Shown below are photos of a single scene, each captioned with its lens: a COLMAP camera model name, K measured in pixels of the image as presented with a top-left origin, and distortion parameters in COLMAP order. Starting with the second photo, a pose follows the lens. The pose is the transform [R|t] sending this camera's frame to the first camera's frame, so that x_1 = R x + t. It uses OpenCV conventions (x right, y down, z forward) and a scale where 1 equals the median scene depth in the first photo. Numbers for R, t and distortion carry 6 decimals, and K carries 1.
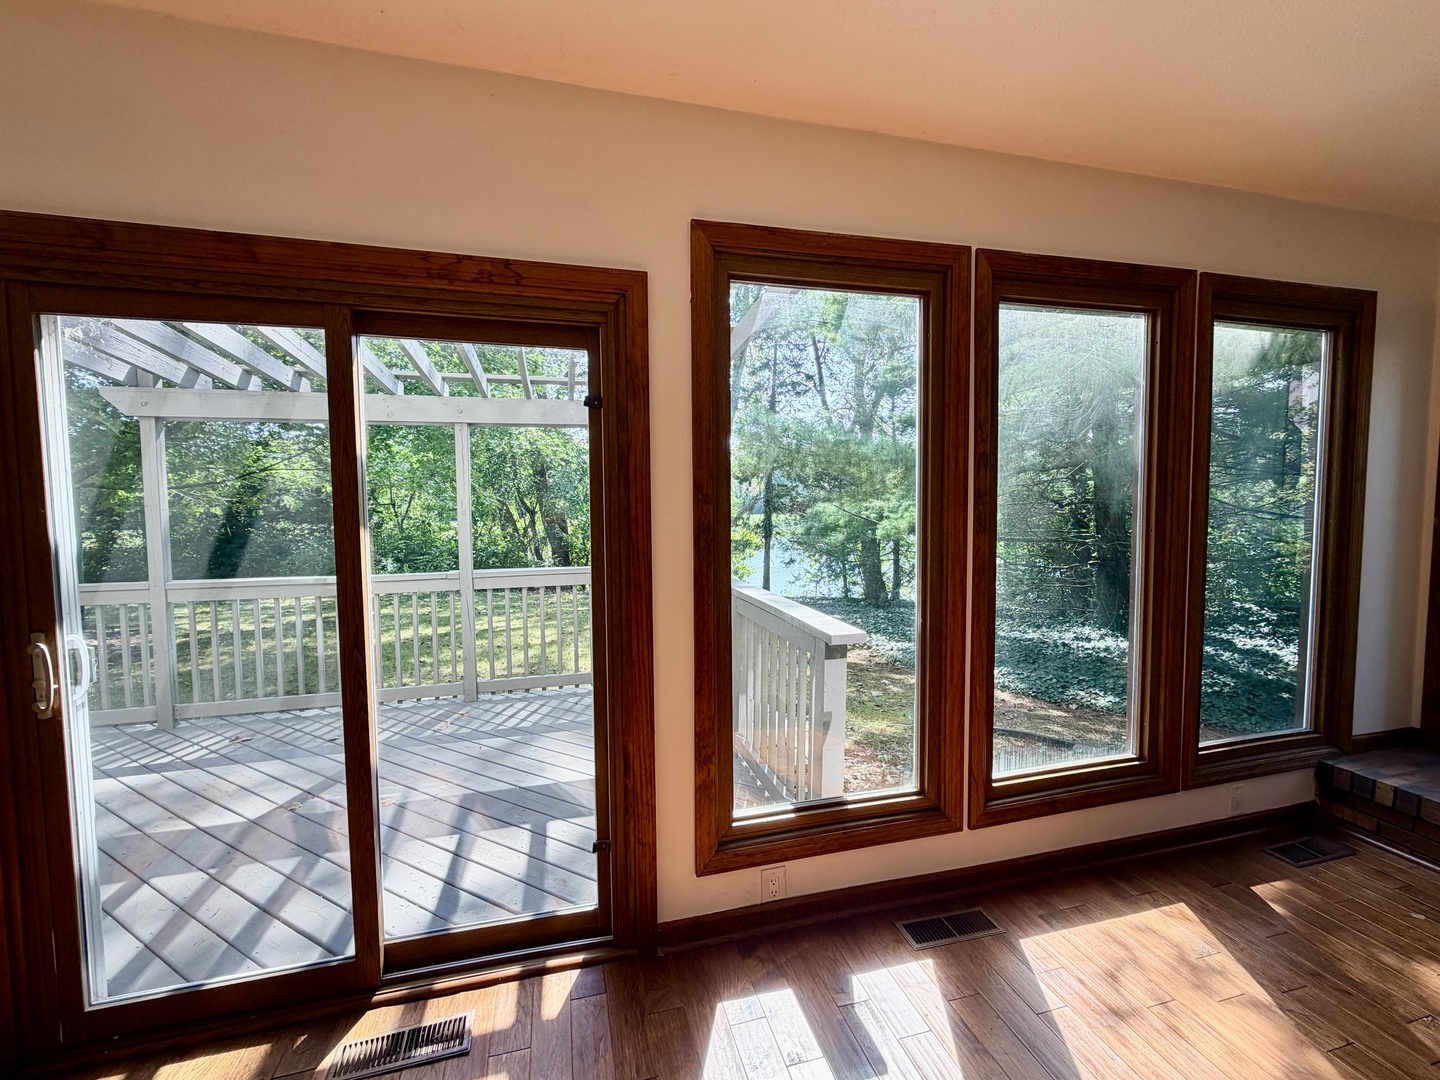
lens RADIAL K [[611.5, 0, 717.0], [0, 611.5, 541.6], [0, 0, 1]] dist [0.000412, 0.000019]
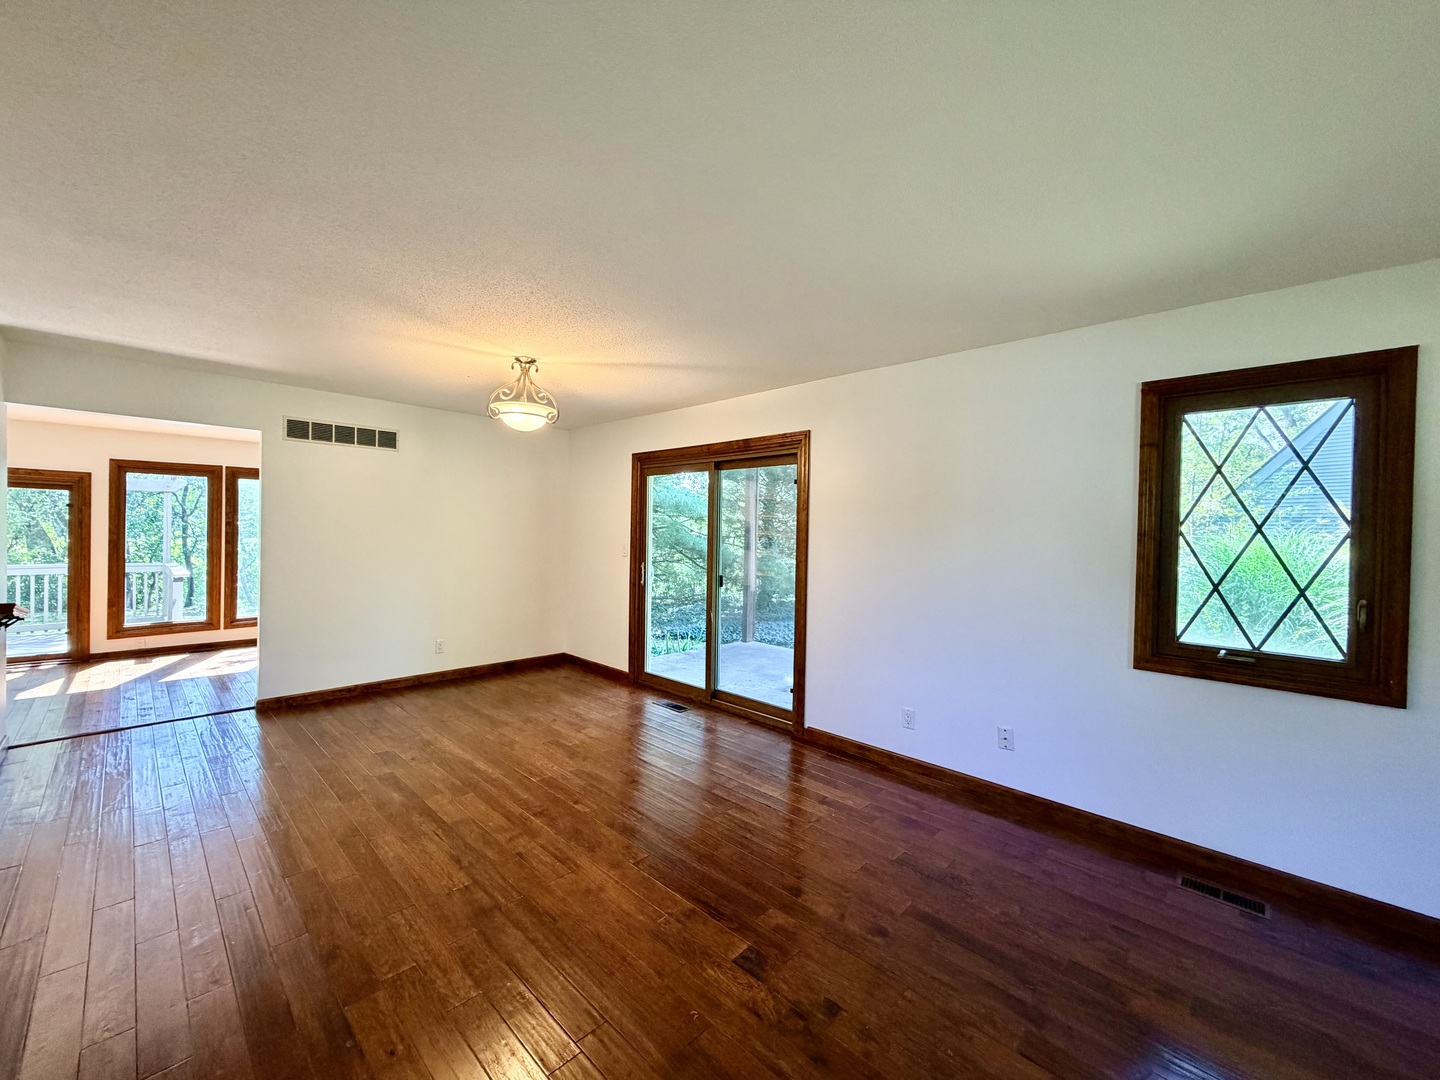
lens RADIAL K [[573.9, 0, 712.6], [0, 573.9, 537.5], [0, 0, 1]] dist [0.000965, -0.000018]
pose [[0.861325, 0.019825, 0.507668, 1.095621], [0.003548, 0.998979, -0.045031, 0.102261], [-0.508043, 0.040587, 0.860375, -3.119253]]
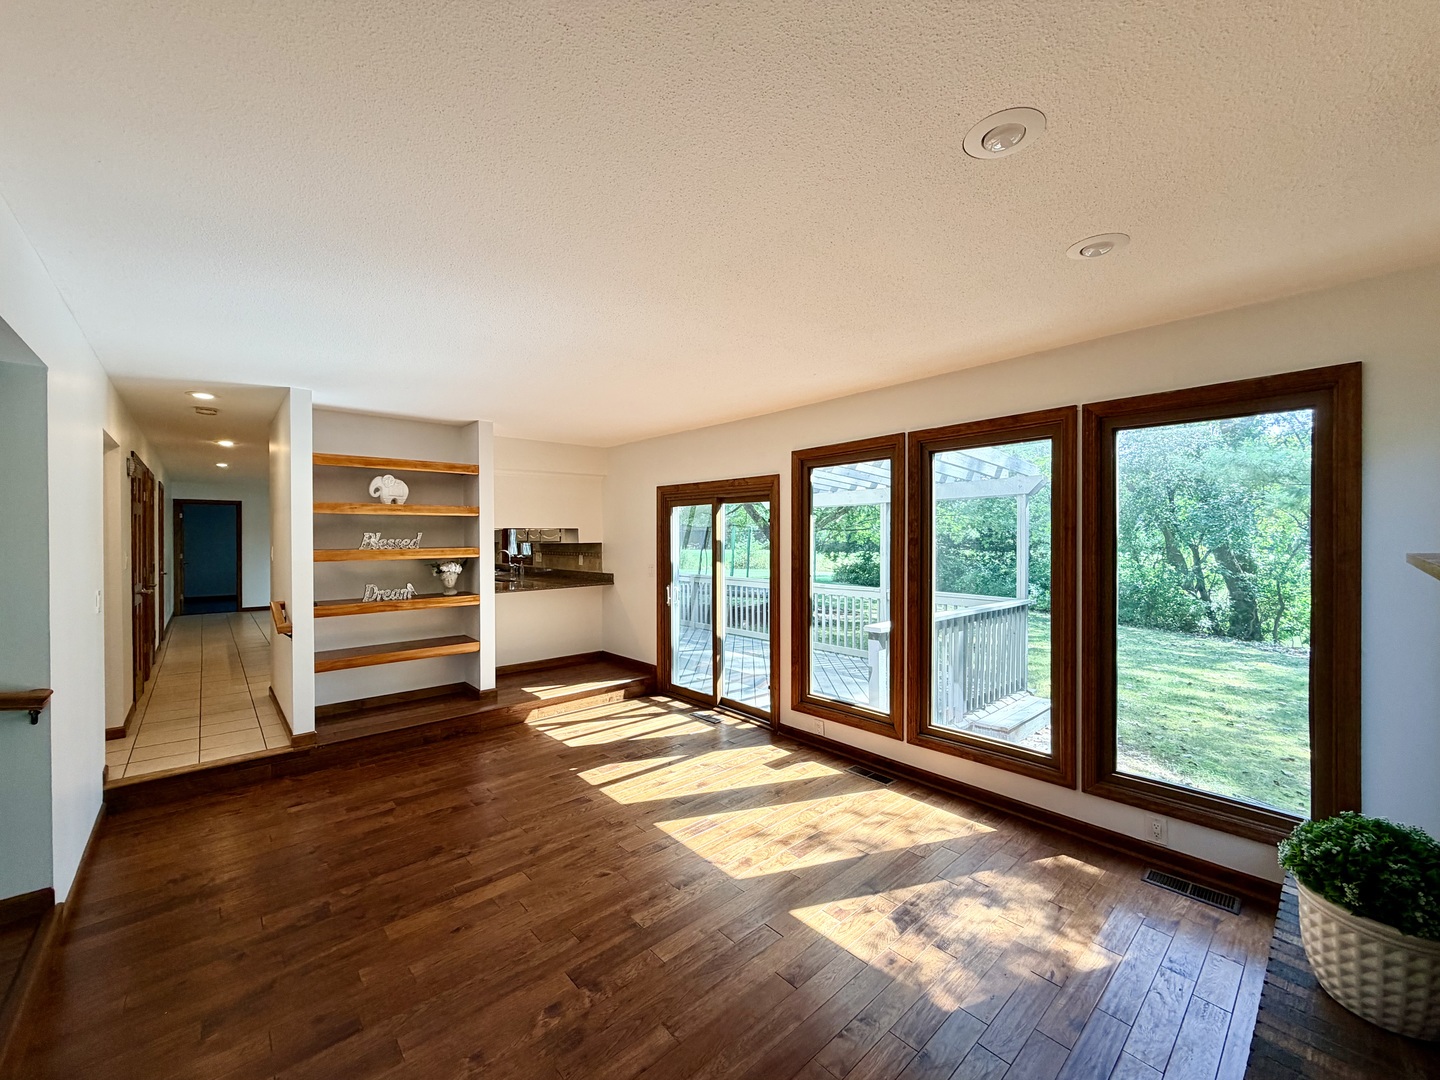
lens RADIAL K [[573.9, 0, 712.6], [0, 573.9, 537.5], [0, 0, 1]] dist [0.000965, -0.000018]
pose [[0.444252, 0.009491, -0.895852, 1.622480], [-0.056383, 0.998258, -0.017385, -0.075780], [0.894126, 0.058234, 0.444013, -0.306317]]
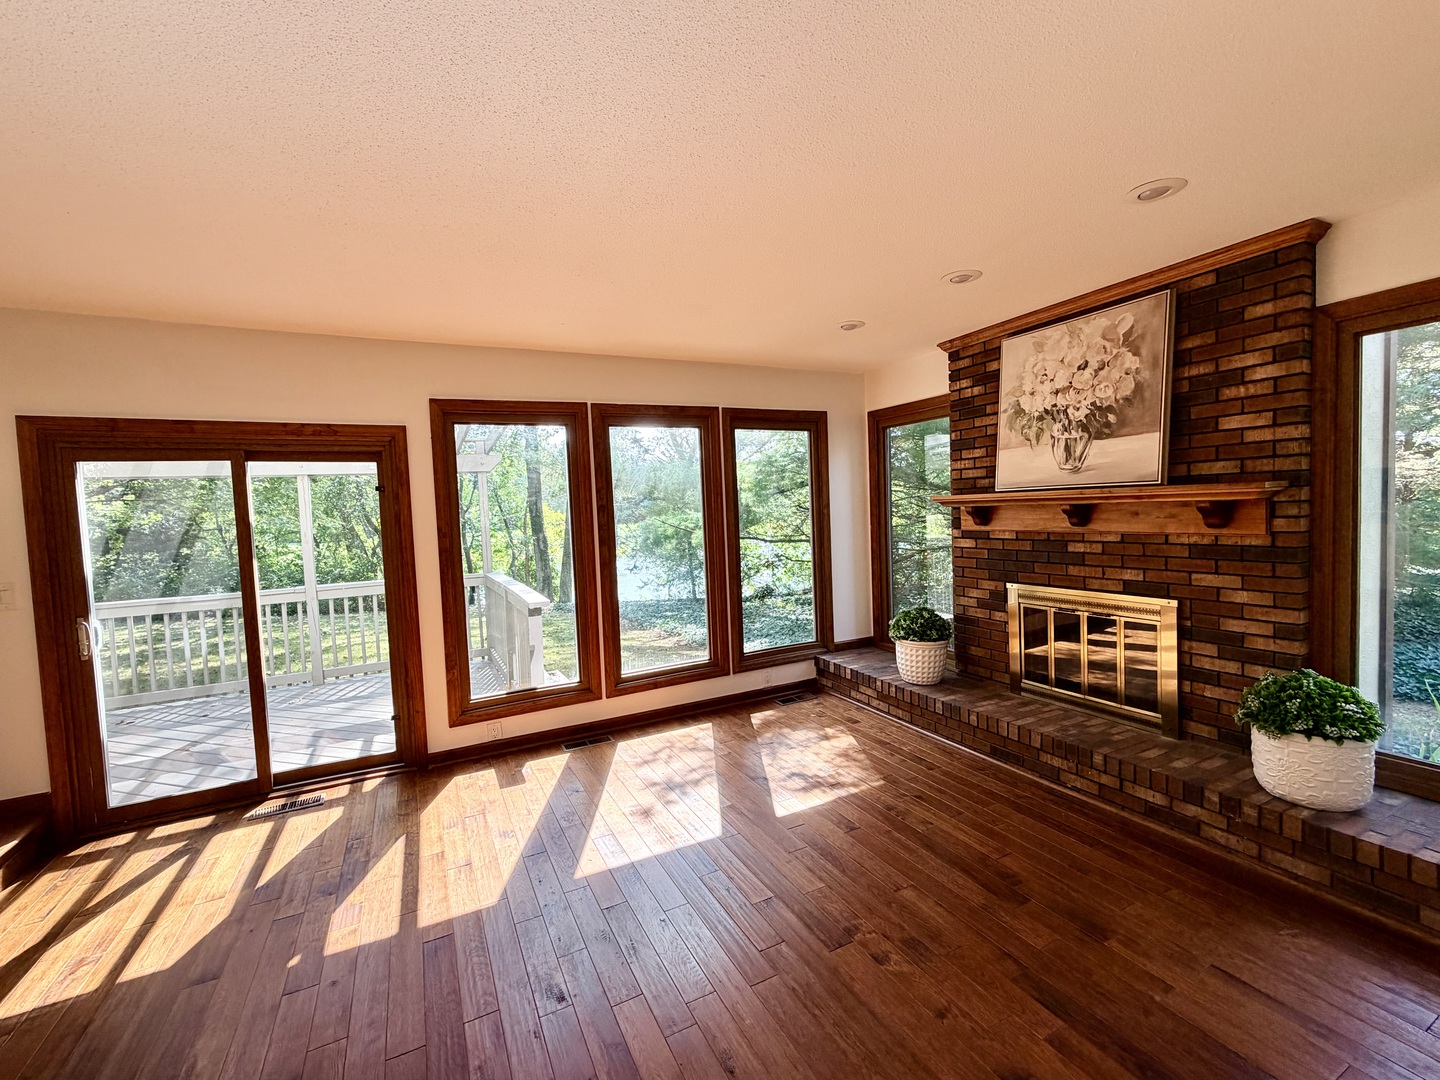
lens RADIAL K [[611.5, 0, 717.0], [0, 611.5, 541.6], [0, 0, 1]] dist [0.000412, 0.000019]
pose [[0.978748, -0.042864, 0.200536, 0.373834], [0.045474, 0.998930, -0.008425, 0.006398], [-0.199960, 0.017365, 0.979650, -0.938746]]
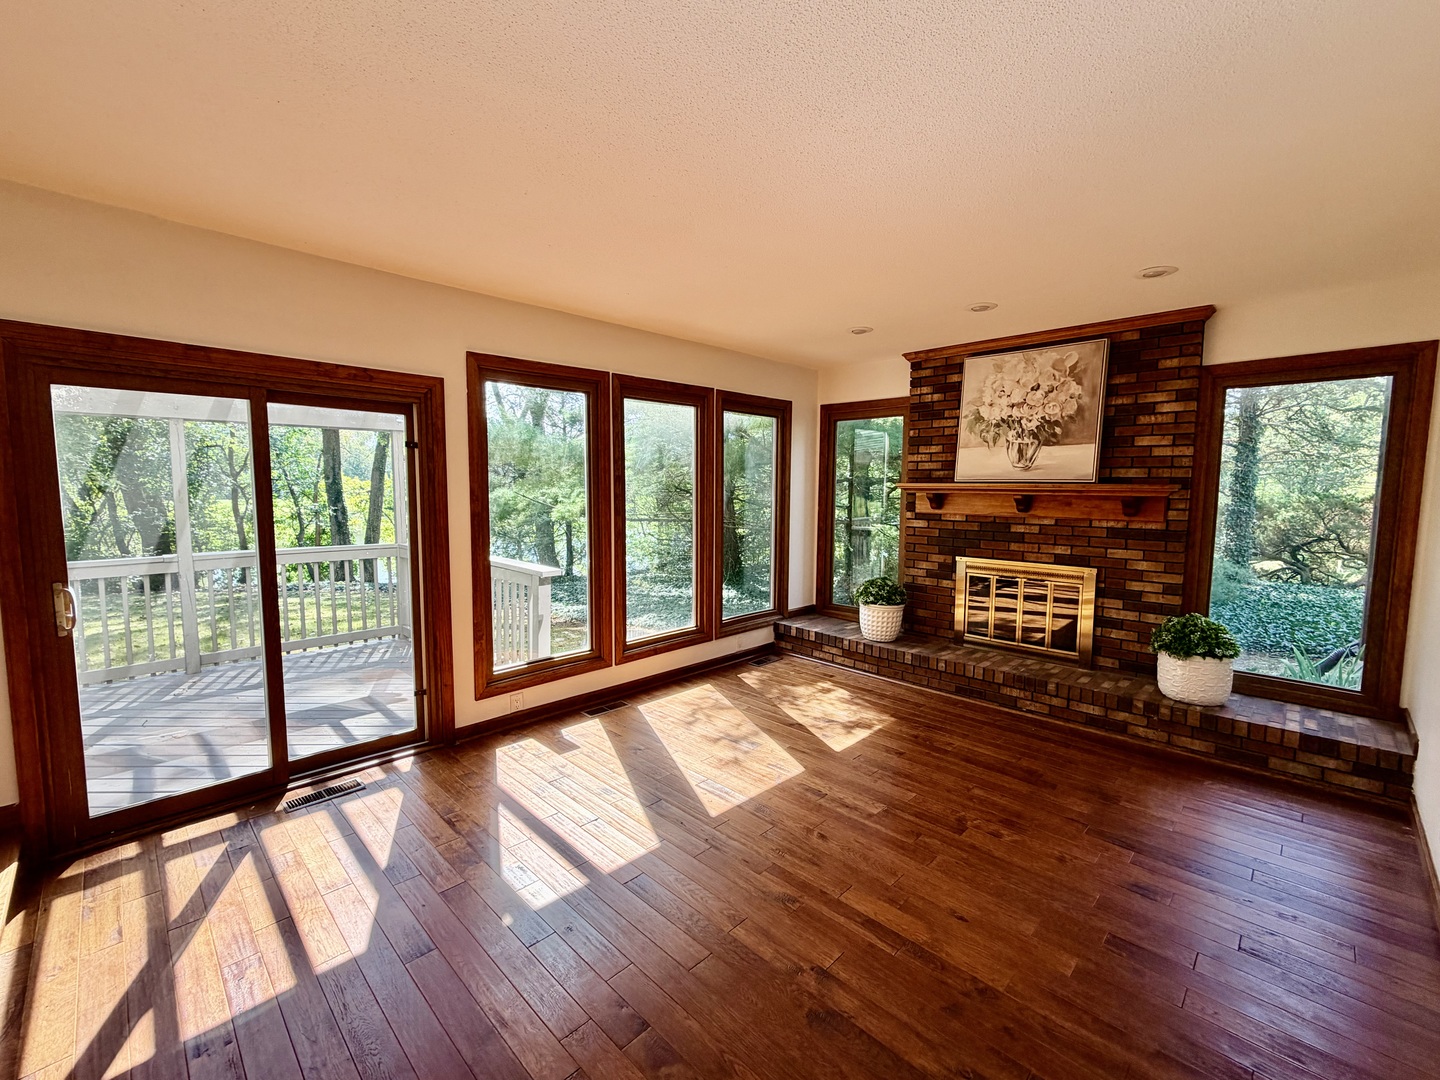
lens RADIAL K [[611.5, 0, 717.0], [0, 611.5, 541.6], [0, 0, 1]] dist [0.000412, 0.000019]
pose [[0.864872, -0.030545, 0.501062, -0.272085], [0.016392, 0.999333, 0.032626, 0.010804], [-0.501724, -0.020004, 0.864796, -0.833361]]
